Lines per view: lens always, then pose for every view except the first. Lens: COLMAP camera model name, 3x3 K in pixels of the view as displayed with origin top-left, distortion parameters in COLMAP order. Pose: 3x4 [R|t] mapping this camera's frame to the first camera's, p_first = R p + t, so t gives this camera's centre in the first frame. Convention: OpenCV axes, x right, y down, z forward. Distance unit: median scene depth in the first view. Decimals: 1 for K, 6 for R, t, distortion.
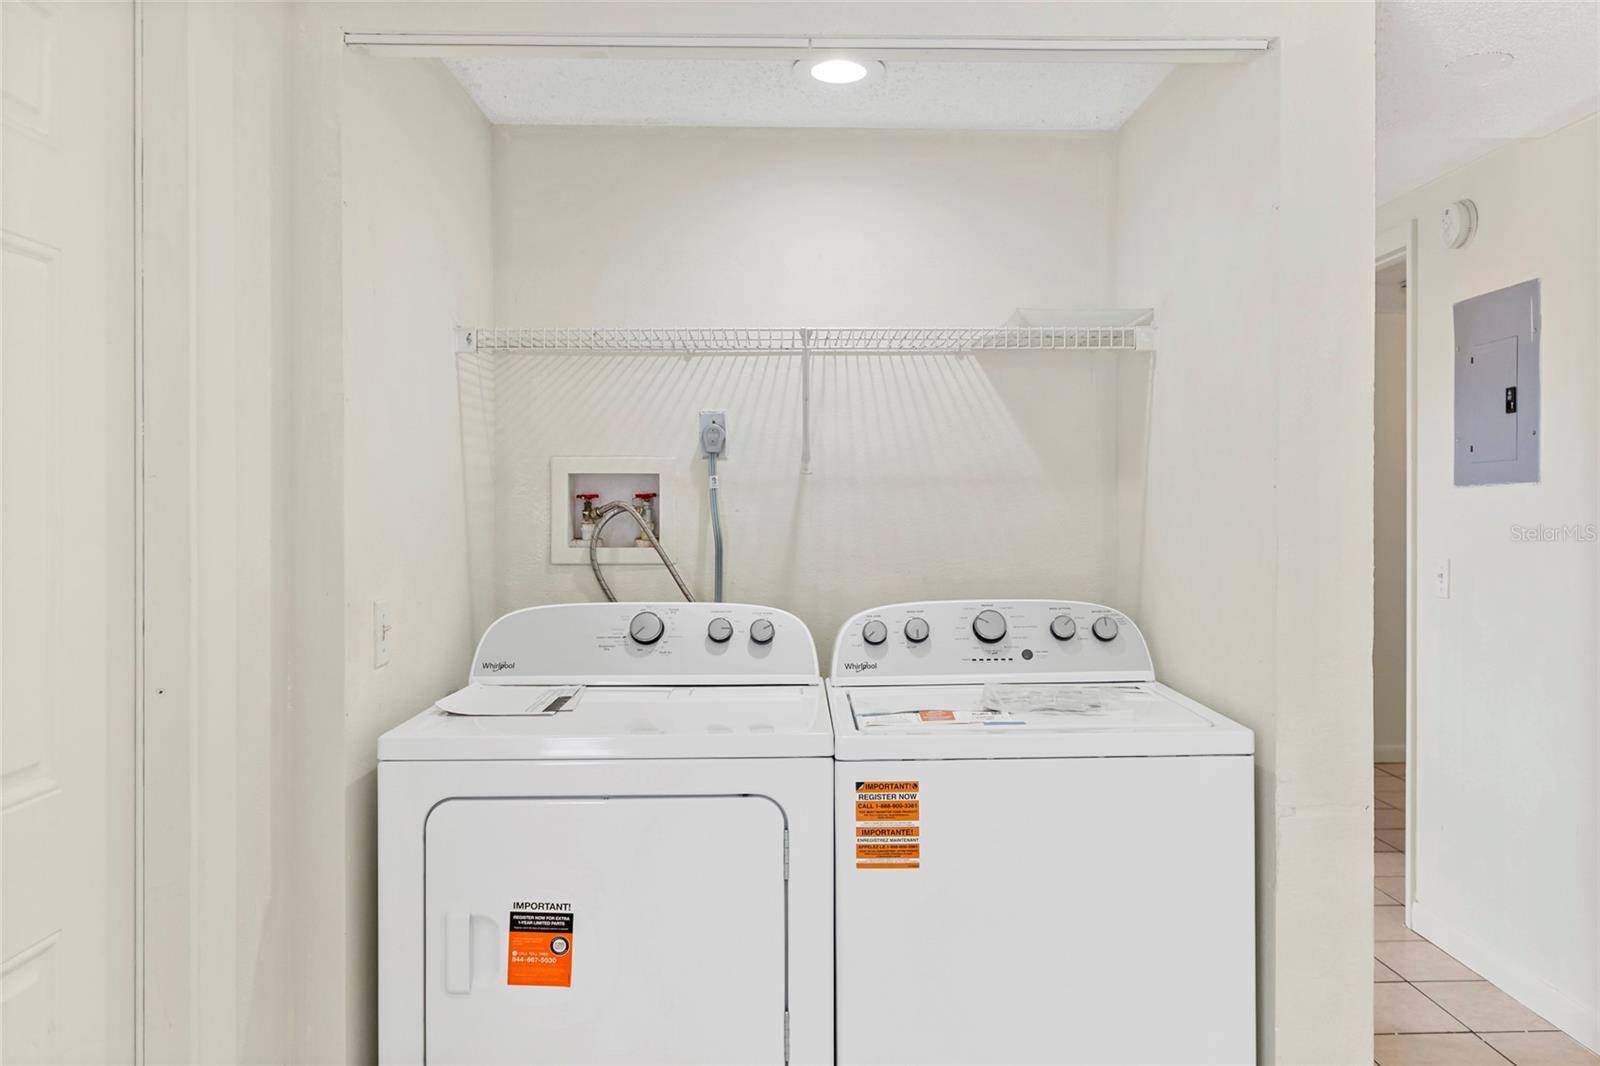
lens RADIAL K [[1206.6, 0, 800.1], [0, 1206.6, 521.7], [0, 0, 1]] dist [0.012805, 0.001883]
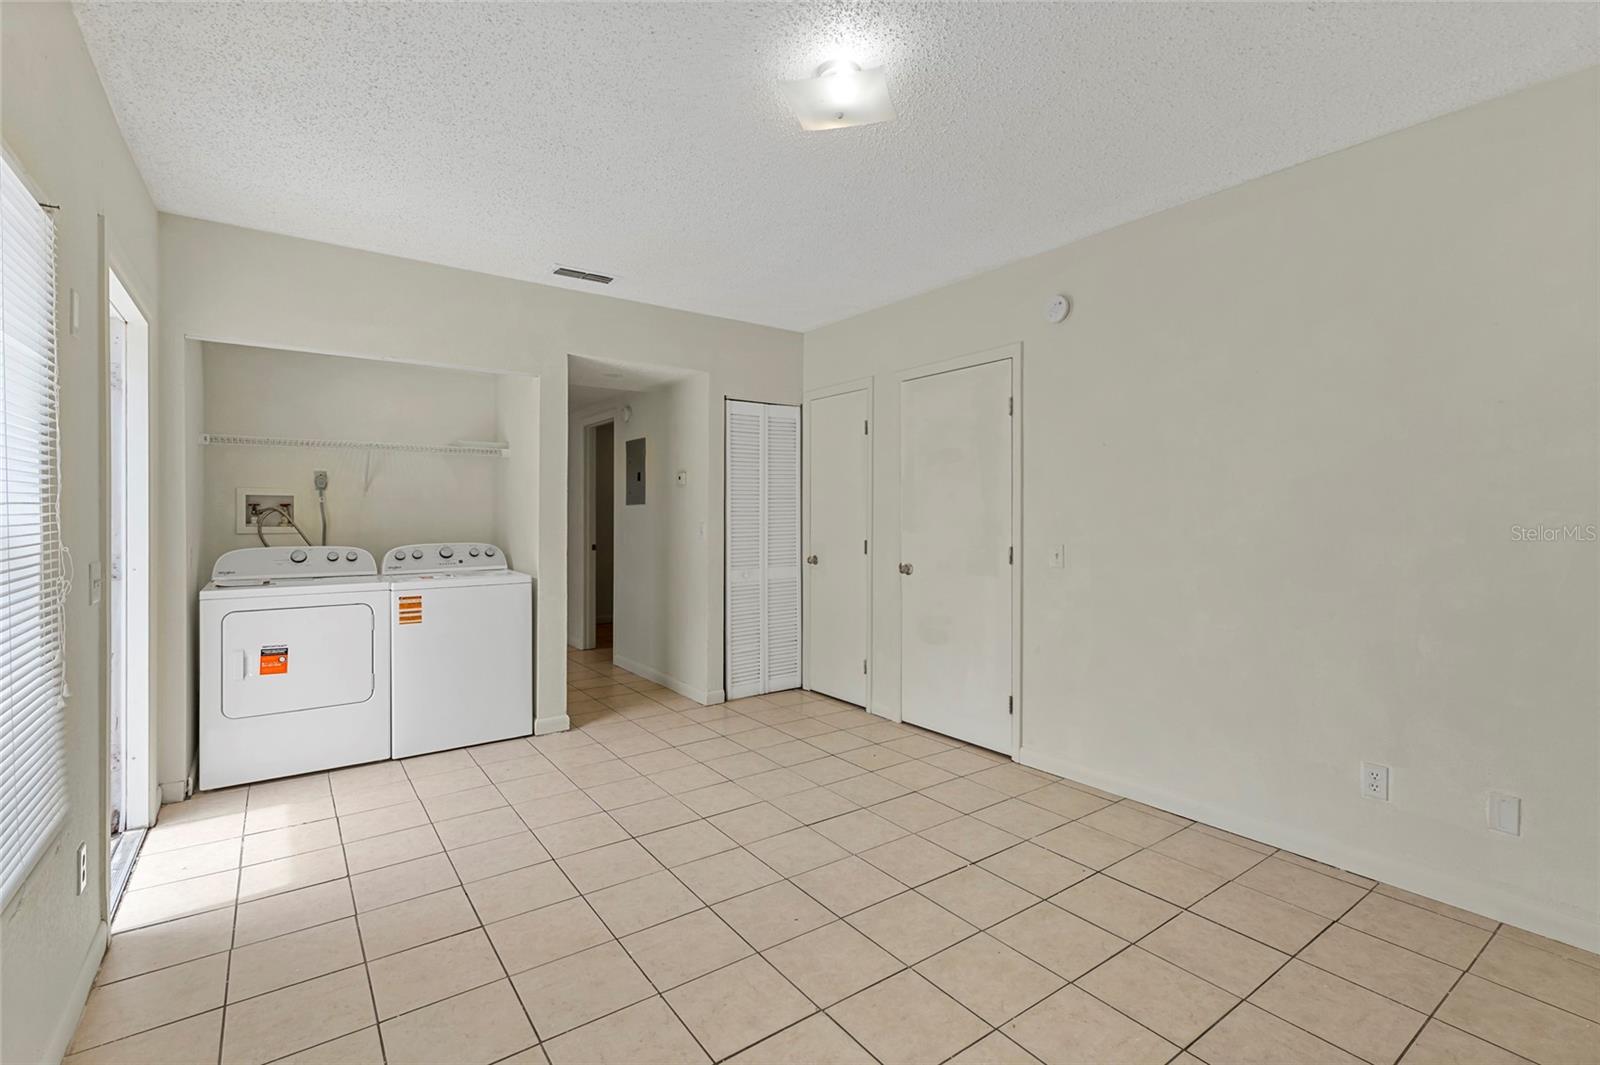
lens RADIAL K [[726.6, 0, 817.3], [0, 726.6, 522.4], [0, 0, 1]] dist [0.006539, -0.001656]
pose [[0.809867, -0.001636, 0.586611, -0.141423], [0.001256, 0.999999, 0.001056, 0.015116], [-0.586612, -0.000118, 0.809868, -0.906171]]
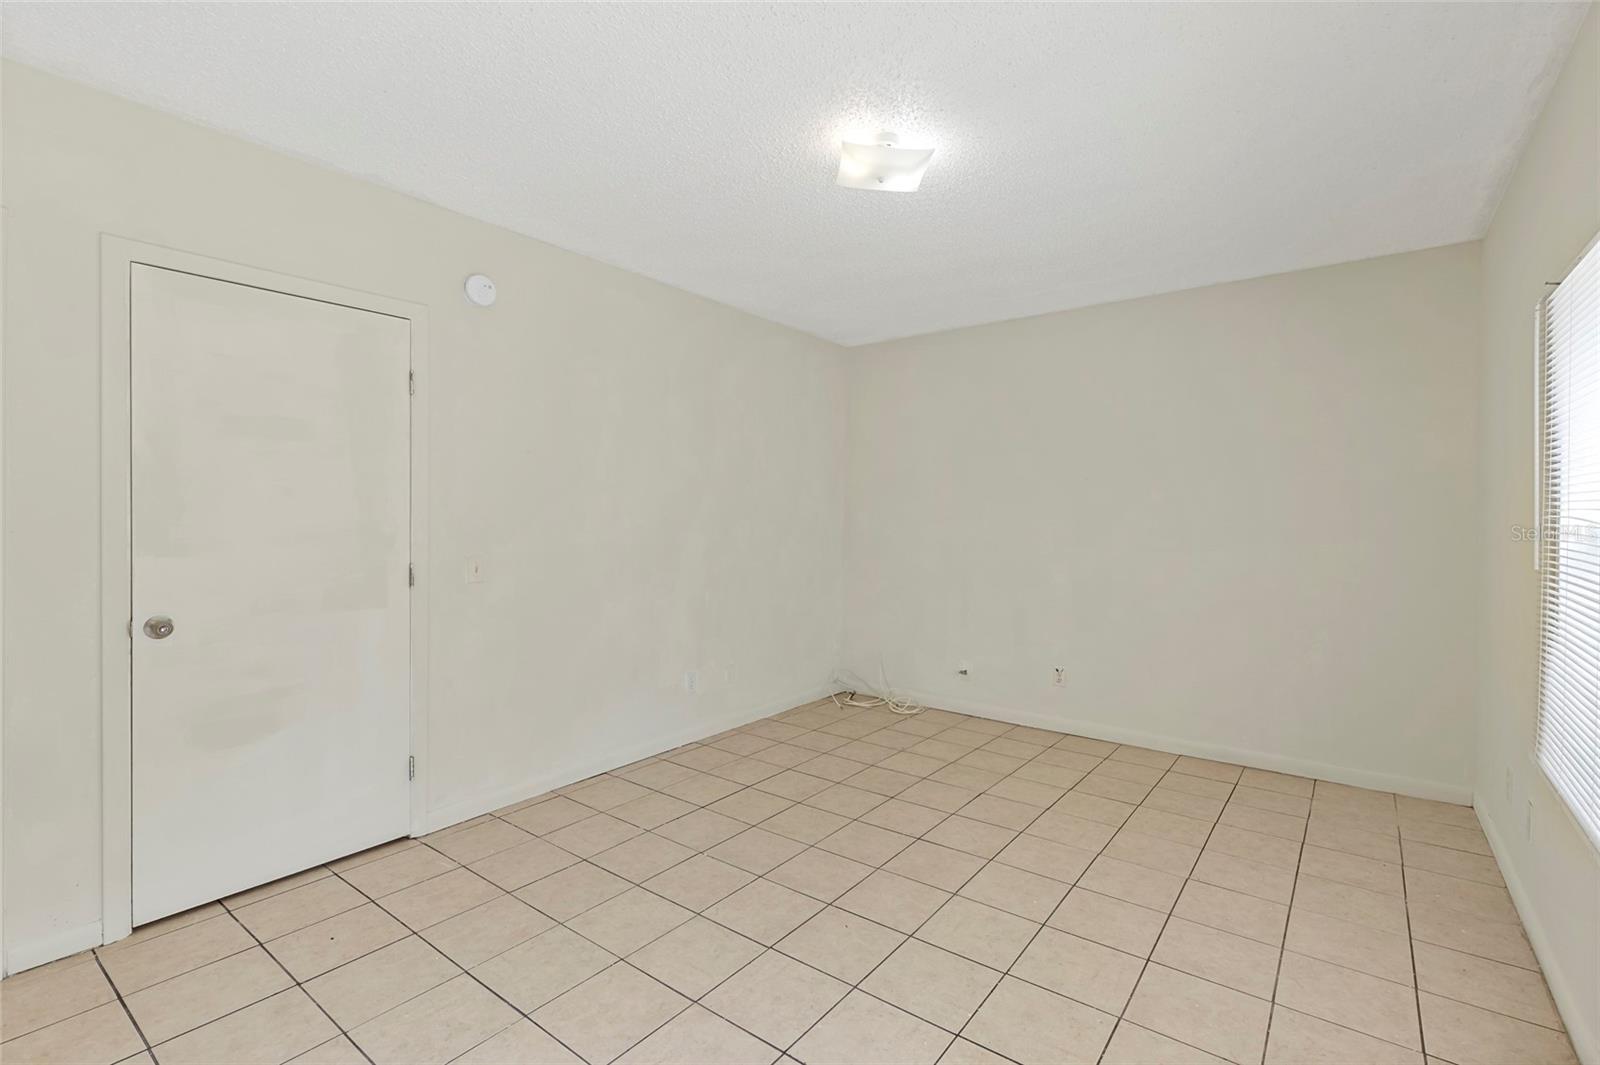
lens RADIAL K [[726.6, 0, 802.8], [0, 726.6, 528.4], [0, 0, 1]] dist [0.006539, -0.001656]
pose [[-0.791143, -0.005117, 0.611609, -0.145153], [0.005880, 0.999855, 0.015972, -0.004149], [-0.611603, 0.016232, -0.790999, 0.563779]]
